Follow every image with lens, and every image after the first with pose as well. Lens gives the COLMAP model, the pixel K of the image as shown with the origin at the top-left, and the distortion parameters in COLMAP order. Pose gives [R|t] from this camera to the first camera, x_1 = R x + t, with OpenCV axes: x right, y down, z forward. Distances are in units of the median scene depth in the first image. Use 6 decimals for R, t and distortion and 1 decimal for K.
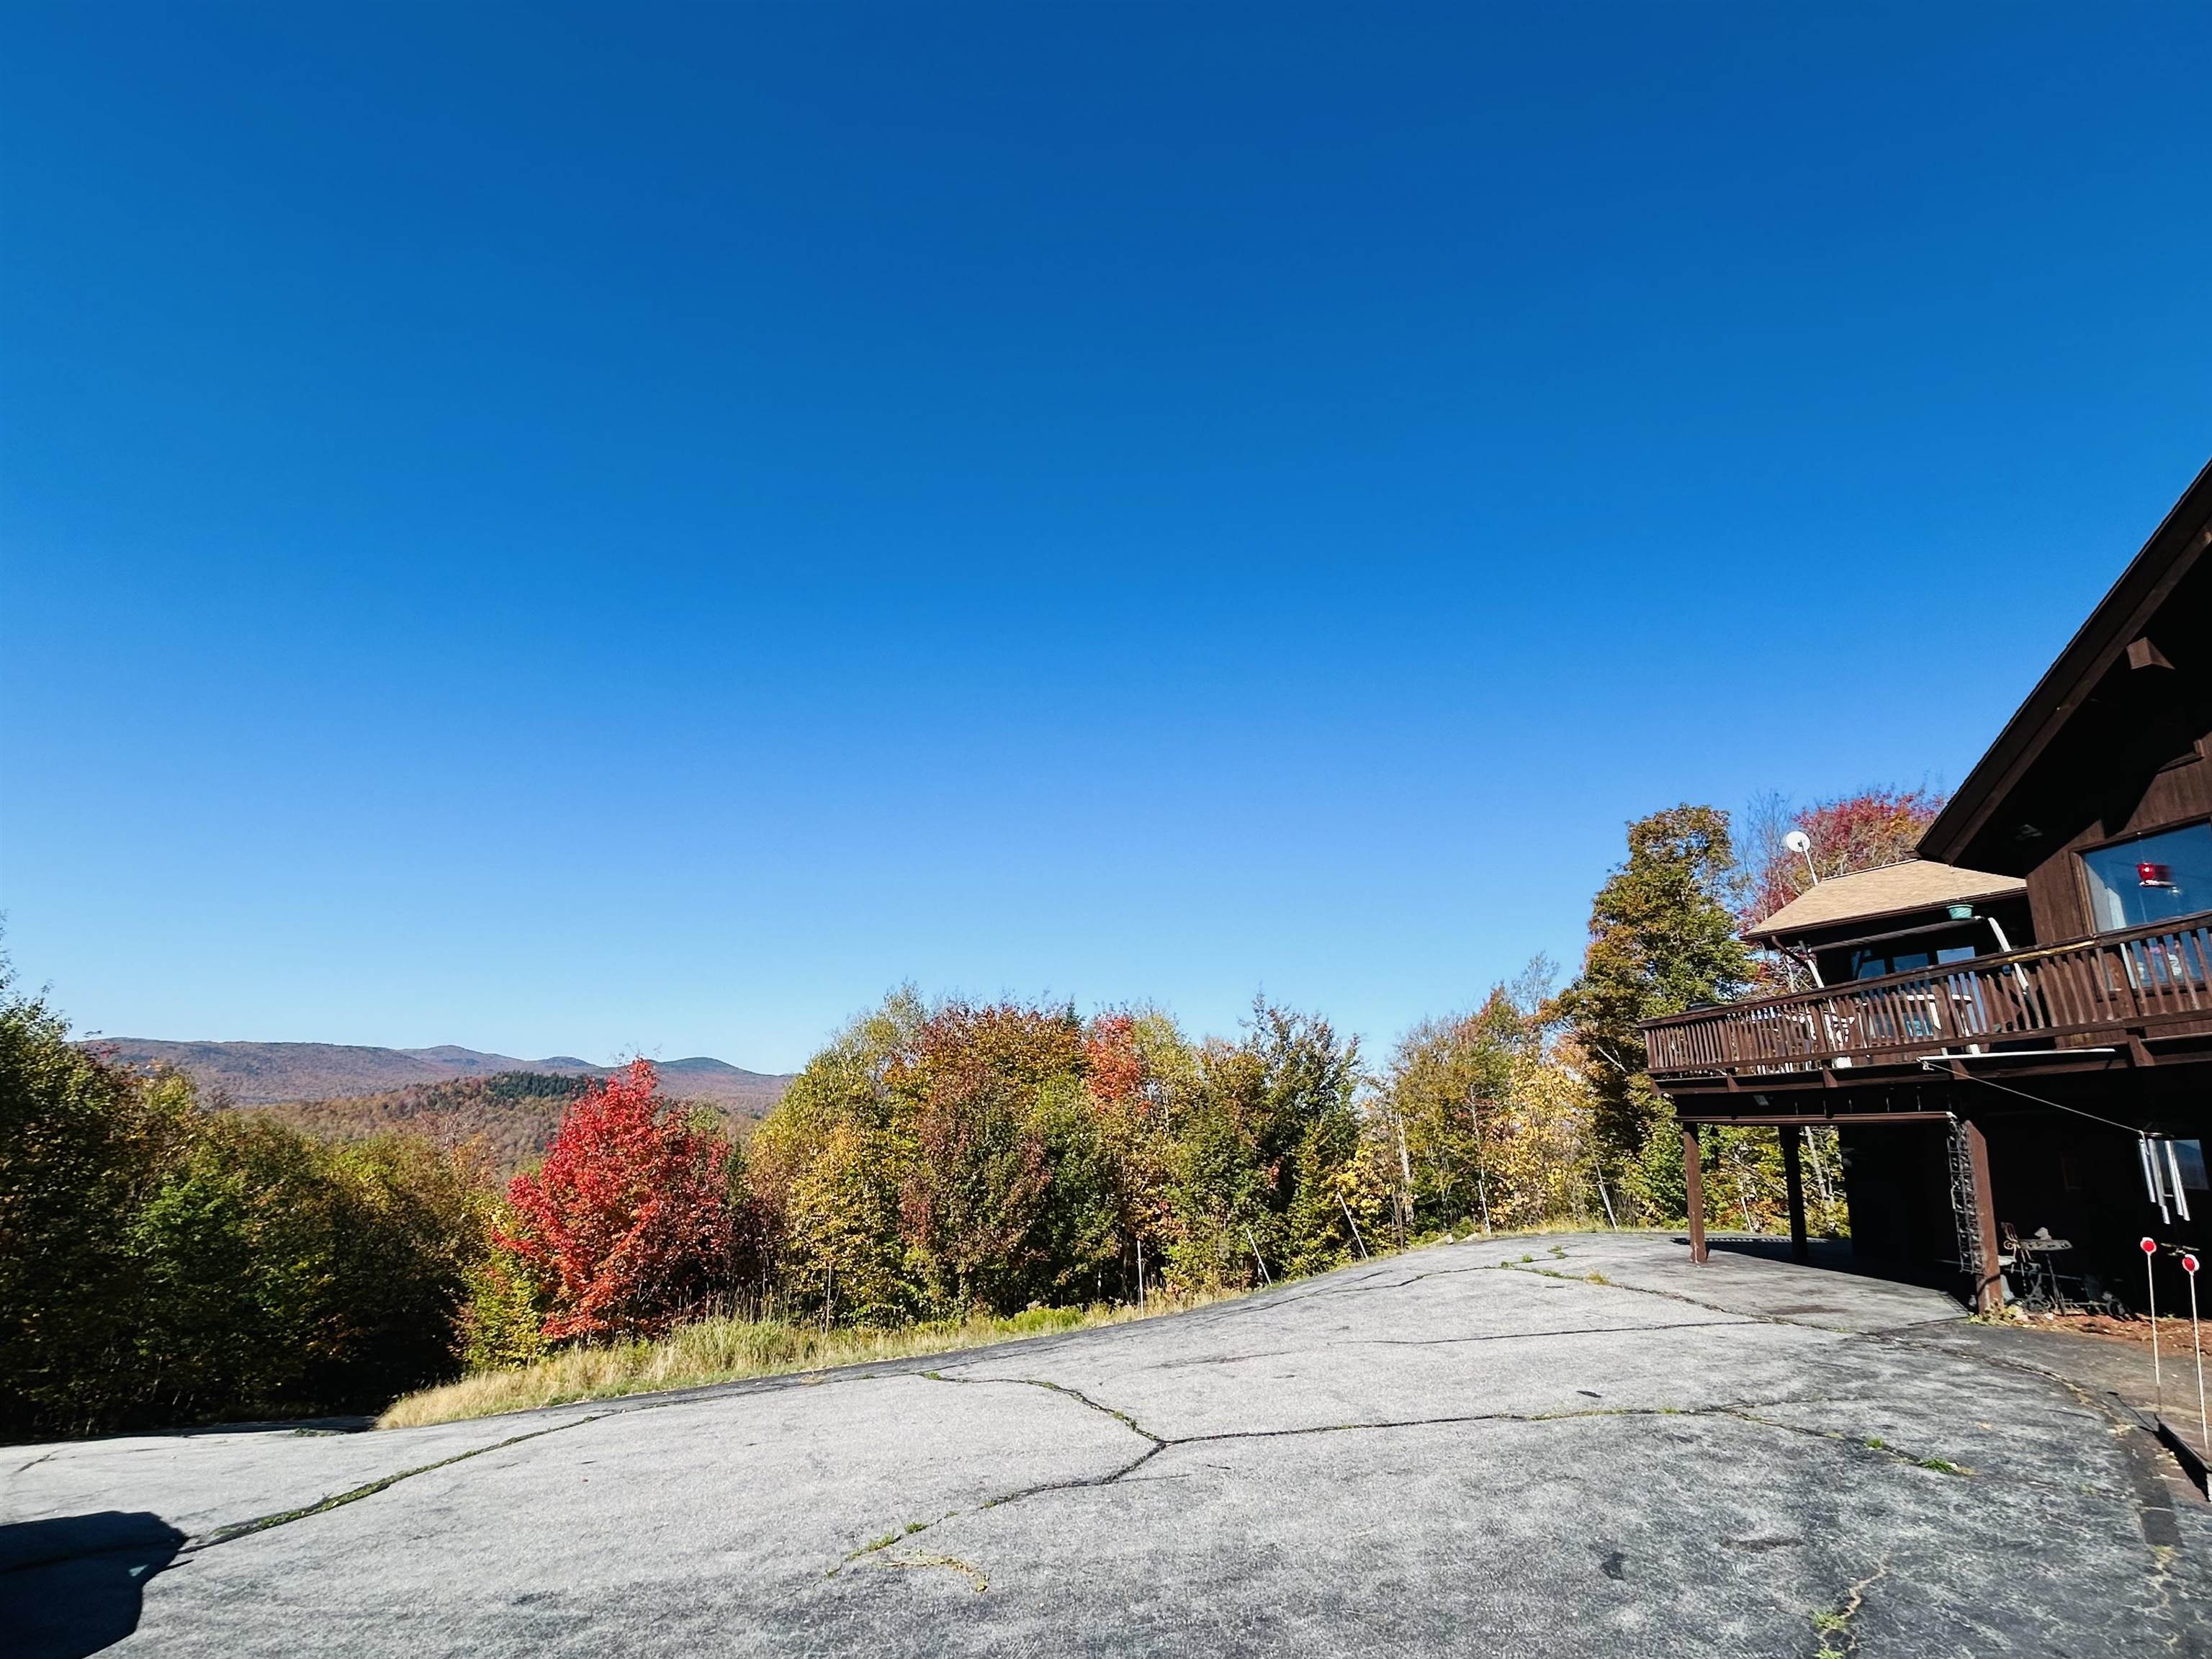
lens RADIAL K [[1082.5, 0, 1096.2], [0, 1082.5, 829.2], [0, 0, 1]] dist [-0.001823, 0.003732]
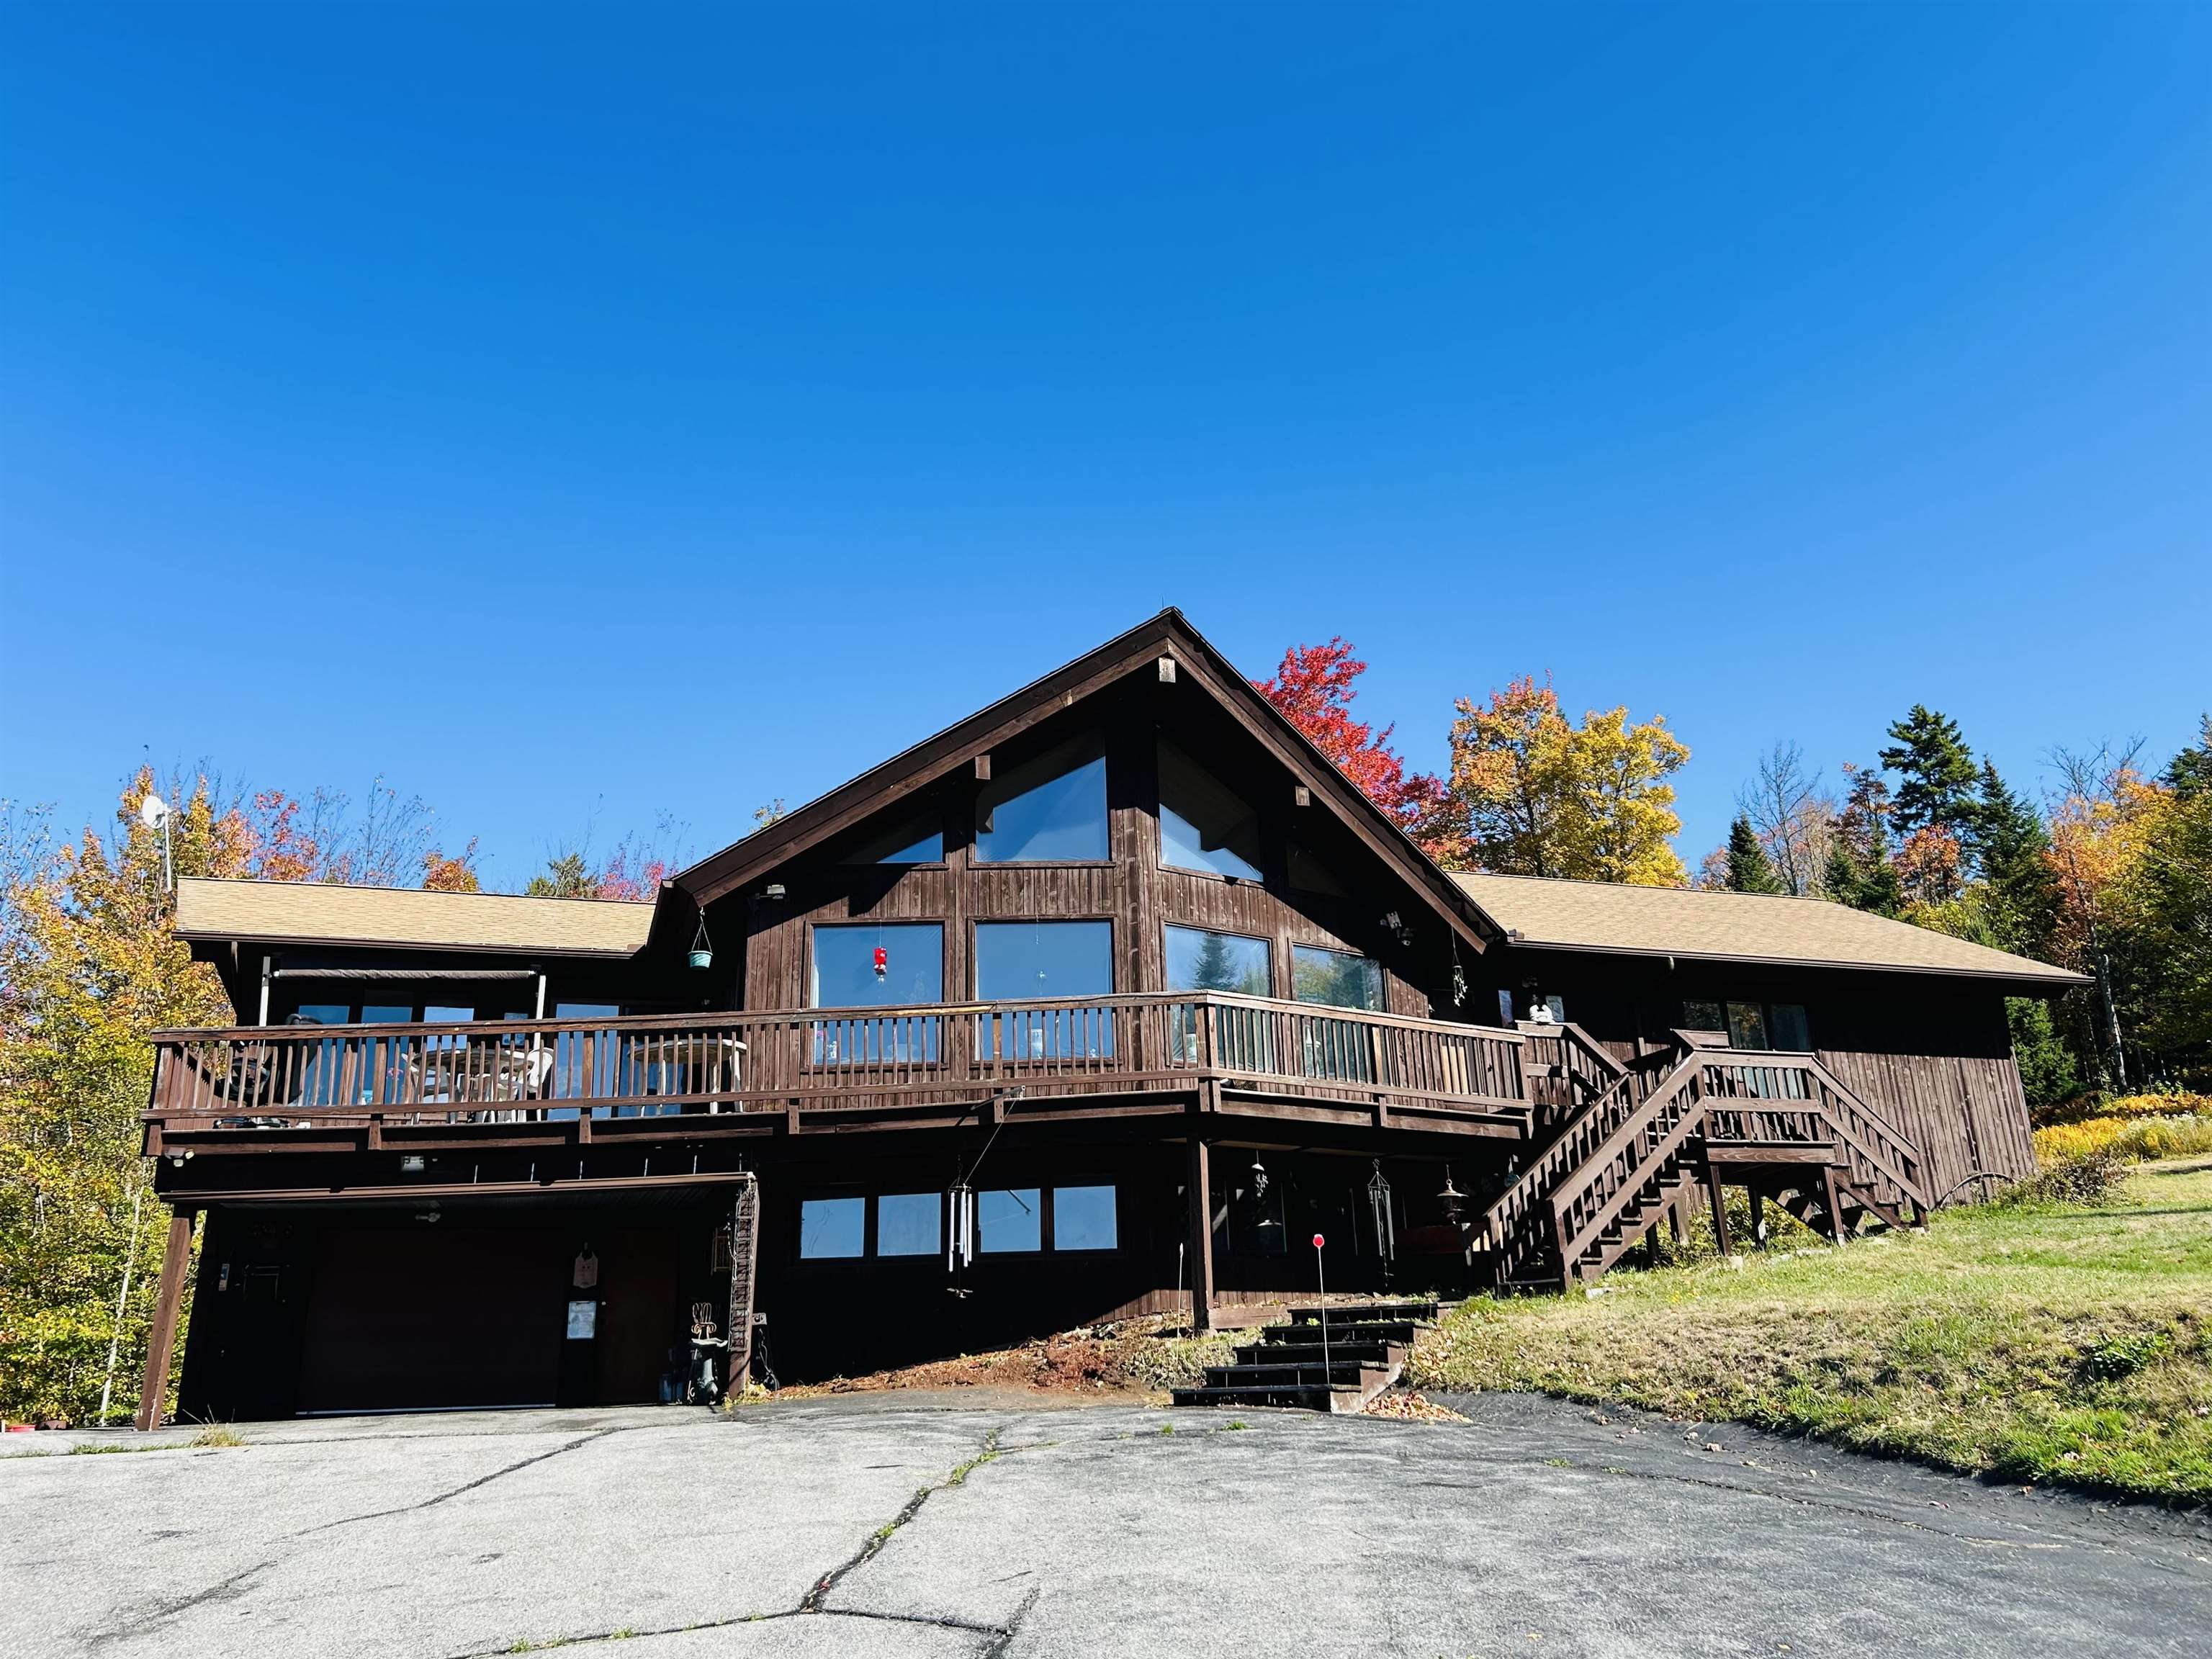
lens RADIAL K [[1727.0, 0, 1118.7], [0, 1727.0, 799.5], [0, 0, 1]] dist [0.052970, -0.051262]
pose [[0.006137, 0.292551, 0.956230, -0.568146], [-0.233365, 0.930264, -0.283108, 0.266992], [-0.972370, -0.221413, 0.073980, 0.576961]]
